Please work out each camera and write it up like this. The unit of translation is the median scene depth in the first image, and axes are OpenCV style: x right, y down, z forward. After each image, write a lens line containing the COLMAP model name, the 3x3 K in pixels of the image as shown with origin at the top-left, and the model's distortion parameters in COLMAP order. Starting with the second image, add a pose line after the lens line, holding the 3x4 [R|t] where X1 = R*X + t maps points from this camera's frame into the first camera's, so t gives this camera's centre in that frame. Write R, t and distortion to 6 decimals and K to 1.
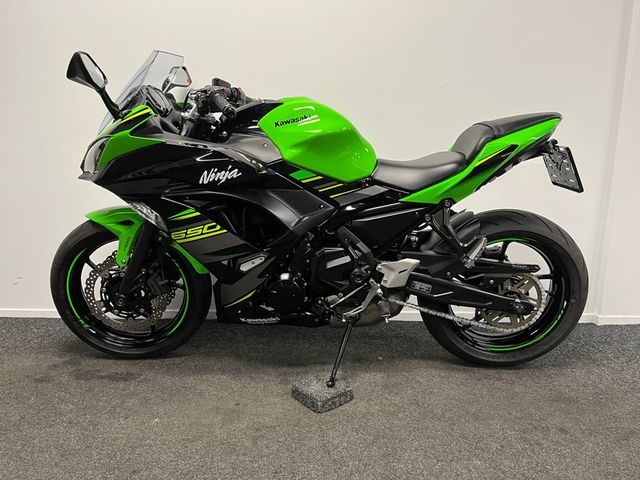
lens RADIAL K [[486.5, 0, 318.6], [0, 486.5, 243.5], [0, 0, 1]] dist [0.043173, -0.028089]
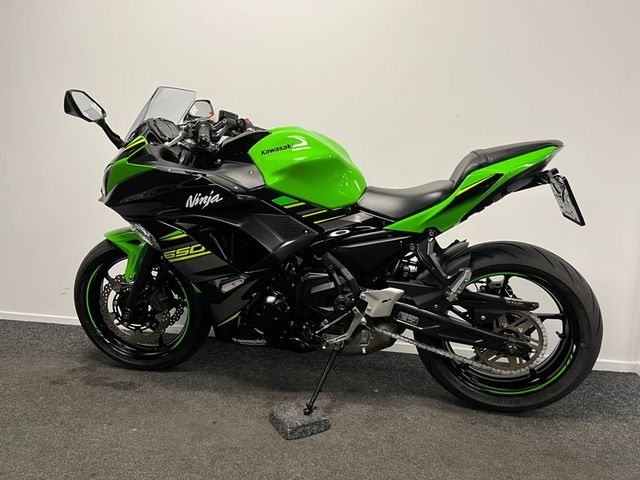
lens RADIAL K [[486.5, 0, 319.7], [0, 486.5, 237.9], [0, 0, 1]] dist [0.043173, -0.028089]
pose [[0.981147, 0.032204, -0.190560, 0.216198], [-0.044636, 0.997120, -0.061309, -0.002652], [0.188037, 0.068659, 0.979759, 0.010806]]
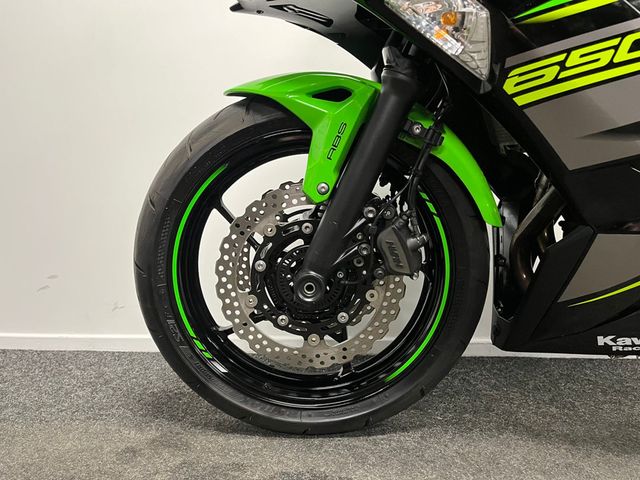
lens RADIAL K [[486.5, 0, 315.6], [0, 486.5, 237.2], [0, 0, 1]] dist [0.043173, -0.028089]
pose [[0.999668, -0.003705, -0.025515, -0.393135], [0.000294, 0.991197, -0.132397, 0.130660], [0.025781, 0.132346, 0.990868, 0.600778]]
